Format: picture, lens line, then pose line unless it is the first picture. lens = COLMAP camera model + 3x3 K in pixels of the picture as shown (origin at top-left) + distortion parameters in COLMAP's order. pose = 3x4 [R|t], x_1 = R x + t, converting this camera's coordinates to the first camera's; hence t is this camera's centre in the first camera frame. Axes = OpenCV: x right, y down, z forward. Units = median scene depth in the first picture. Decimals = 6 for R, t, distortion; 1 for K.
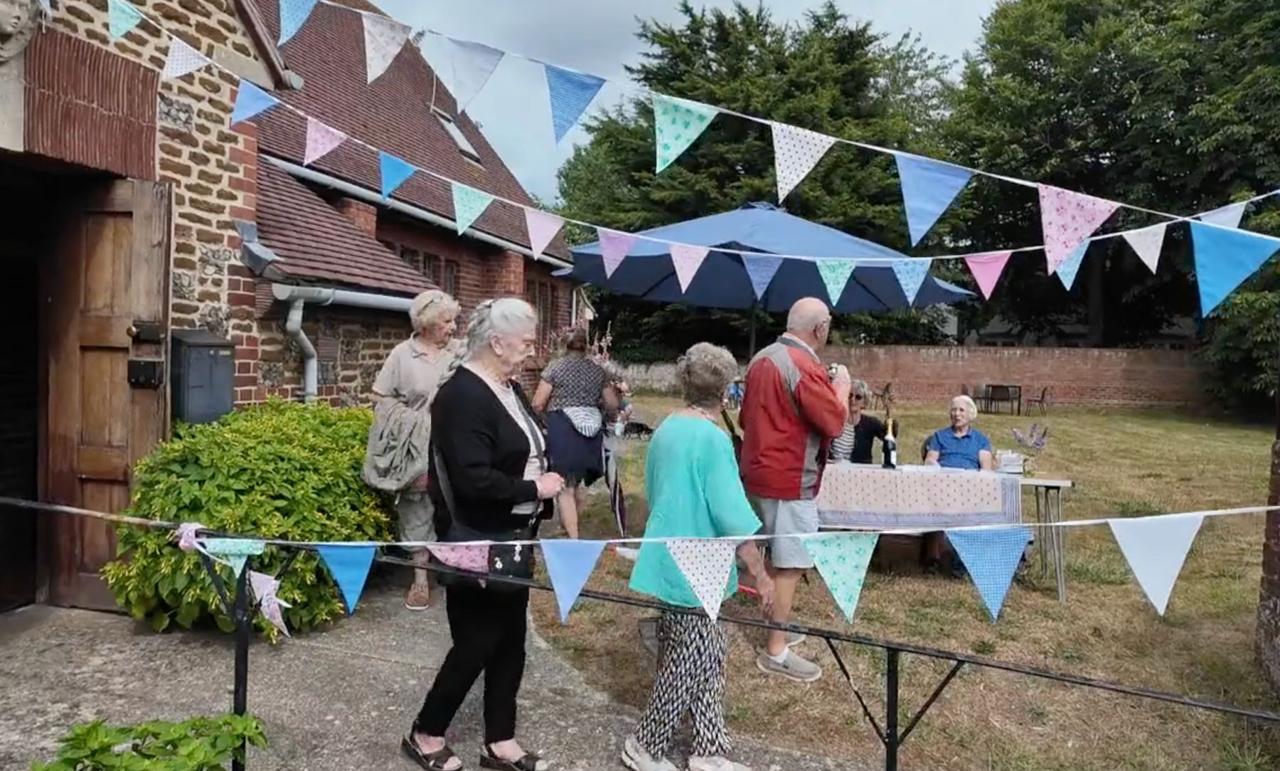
lens RADIAL K [[877.3, 0, 640.0], [0, 877.3, 371.0], [0, 0, 1]] dist [-0.027074, 0.000574]
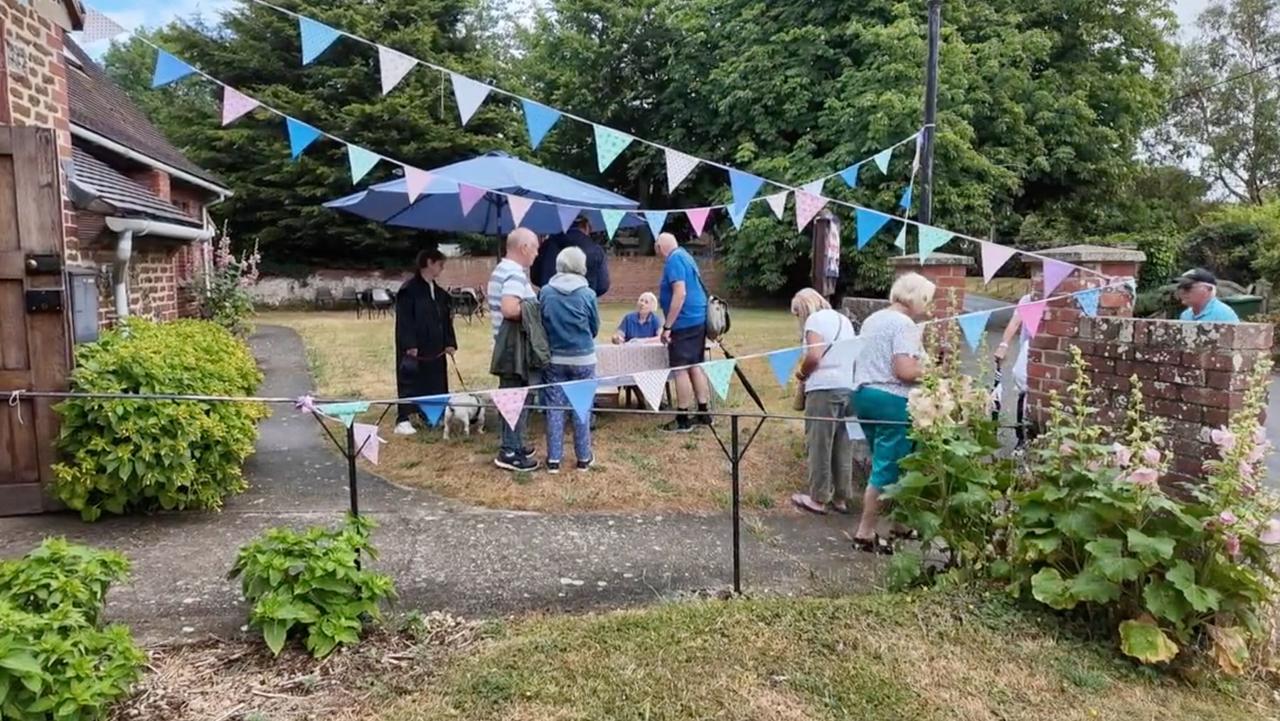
lens RADIAL K [[802.0, 0, 640.0], [0, 802.0, 360.5], [0, 0, 1]] dist [-0.044604, 0.000018]
pose [[0.876979, -0.074462, 0.474724, -0.315876], [0.026444, 0.993902, 0.107047, -0.007706], [-0.479800, -0.081325, 0.873601, -0.212790]]
